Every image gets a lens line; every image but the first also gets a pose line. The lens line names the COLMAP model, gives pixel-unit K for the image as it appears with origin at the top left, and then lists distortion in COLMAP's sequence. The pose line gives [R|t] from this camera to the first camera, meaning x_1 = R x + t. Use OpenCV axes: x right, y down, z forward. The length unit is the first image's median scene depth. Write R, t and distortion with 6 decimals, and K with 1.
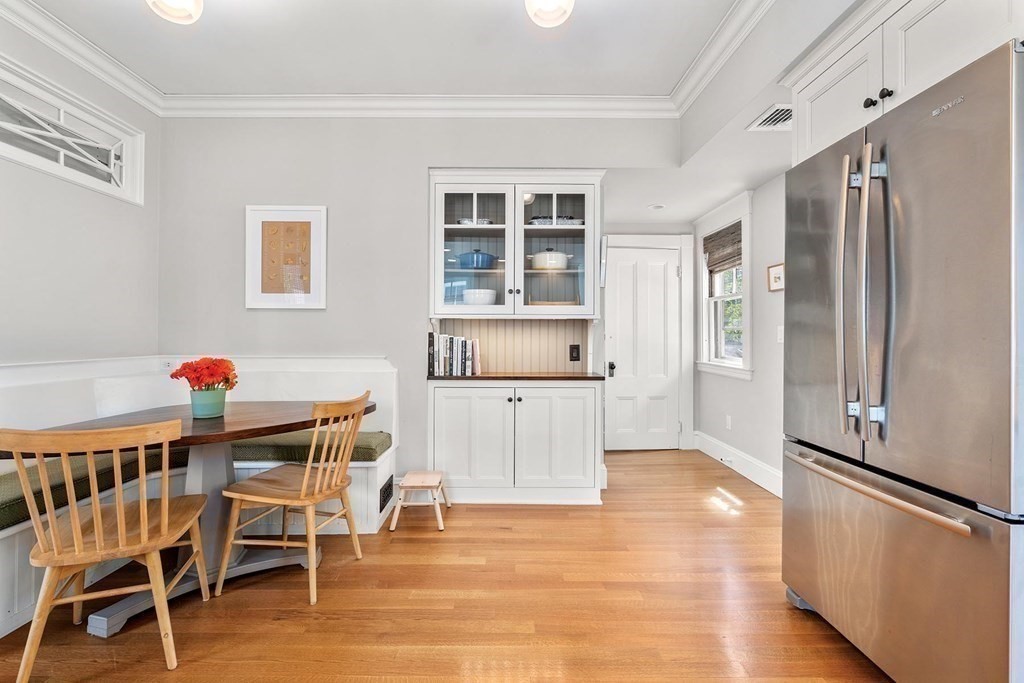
lens RADIAL K [[465.8, 0, 514.6], [0, 465.8, 335.0], [0, 0, 1]] dist [-0.002281, -0.000301]
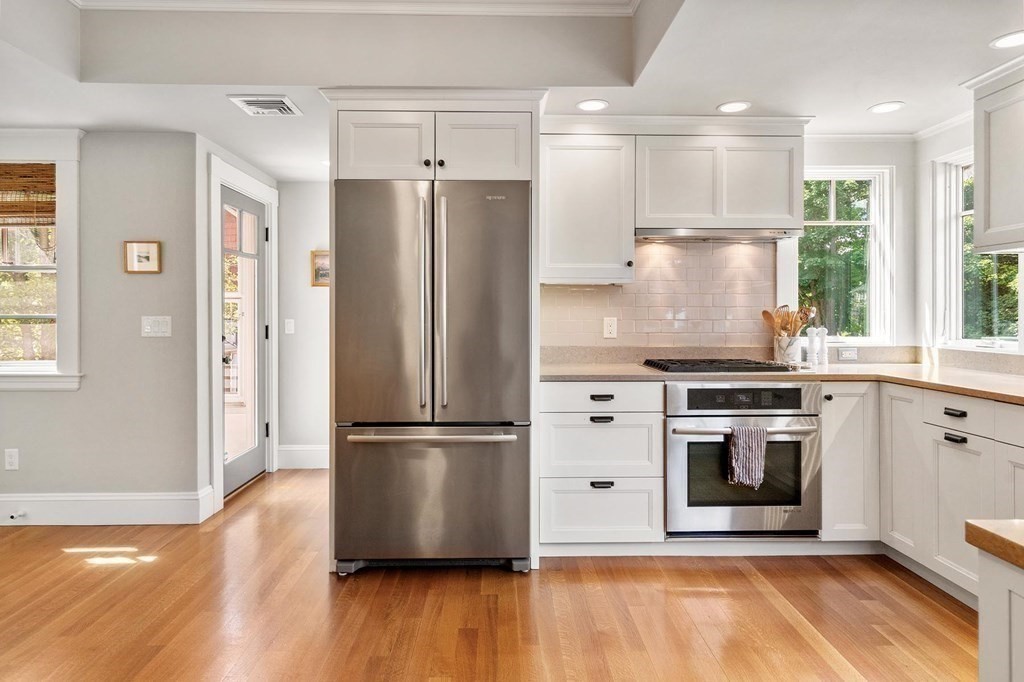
lens RADIAL K [[615.9, 0, 507.2], [0, 615.9, 309.9], [0, 0, 1]] dist [0.019040, -0.000424]
pose [[-0.020321, 0.001931, 0.999792, -0.562497], [-0.002282, 0.999995, -0.001978, -0.031671], [-0.999791, -0.002322, -0.020317, 0.408045]]
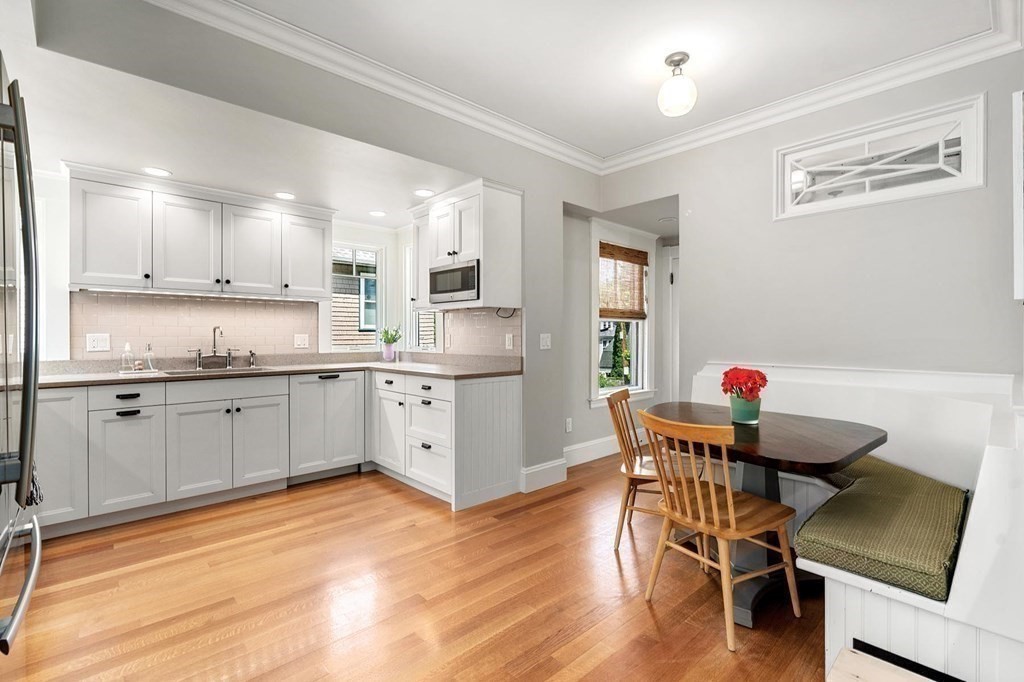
lens RADIAL K [[465.8, 0, 507.8], [0, 465.8, 336.5], [0, 0, 1]] dist [-0.002281, -0.000301]
pose [[-0.737571, 0.000530, -0.675270, 0.339256], [0.000578, 1.000000, 0.000153, -0.016761], [0.675270, -0.000277, -0.737571, 1.011487]]
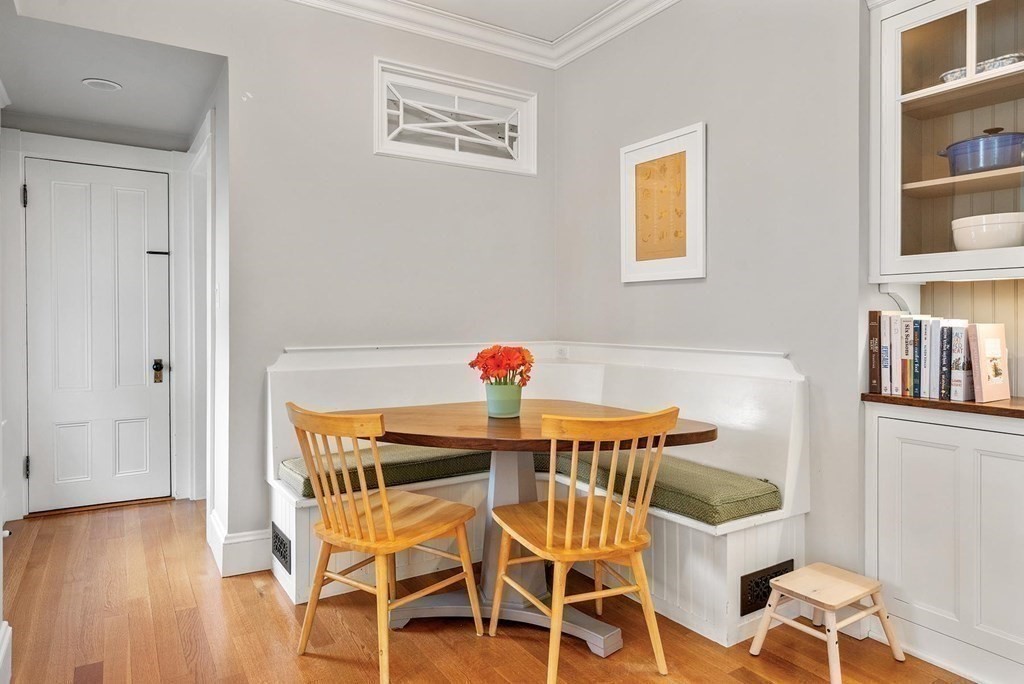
lens RADIAL K [[637.8, 0, 521.9], [0, 637.8, 323.4], [0, 0, 1]] dist [0.011715, -0.001500]
pose [[0.533876, 0.003837, -0.845554, 0.231747], [0.004982, 0.999958, 0.007683, 0.000852], [0.845548, -0.008314, 0.533835, 0.302724]]
